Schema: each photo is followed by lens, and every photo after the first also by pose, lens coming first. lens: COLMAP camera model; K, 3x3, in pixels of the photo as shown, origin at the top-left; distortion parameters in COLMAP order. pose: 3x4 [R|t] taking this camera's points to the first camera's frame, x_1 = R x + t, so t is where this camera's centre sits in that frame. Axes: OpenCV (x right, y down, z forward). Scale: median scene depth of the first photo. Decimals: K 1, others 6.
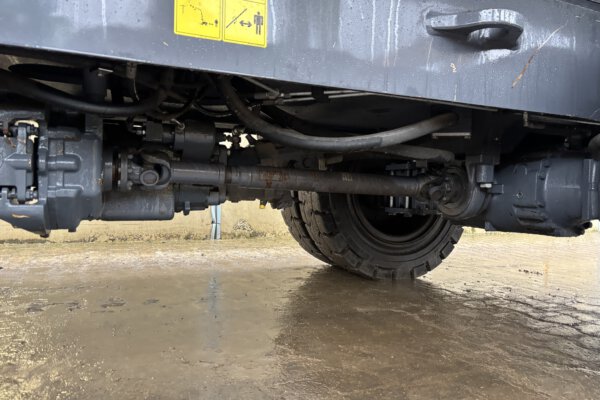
lens RADIAL K [[455.8, 0, 299.4], [0, 455.8, 199.8], [0, 0, 1]] dist [0.032610, -0.040615]
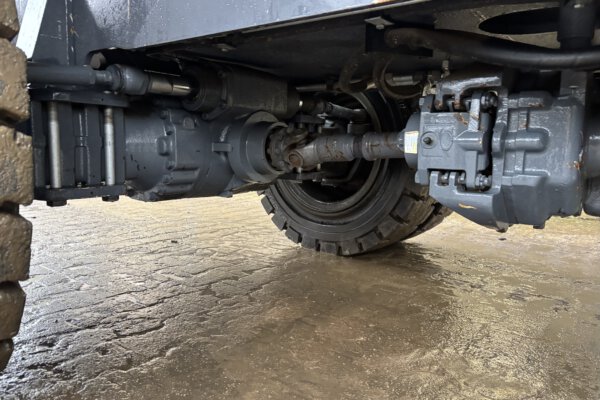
lens RADIAL K [[455.8, 0, 297.2], [0, 455.8, 198.9], [0, 0, 1]] dist [0.032610, -0.040615]
pose [[0.492418, 0.089568, -0.865738, -0.036081], [-0.027081, 0.995786, 0.087620, -0.040774], [0.869937, -0.019700, 0.492768, 0.299422]]
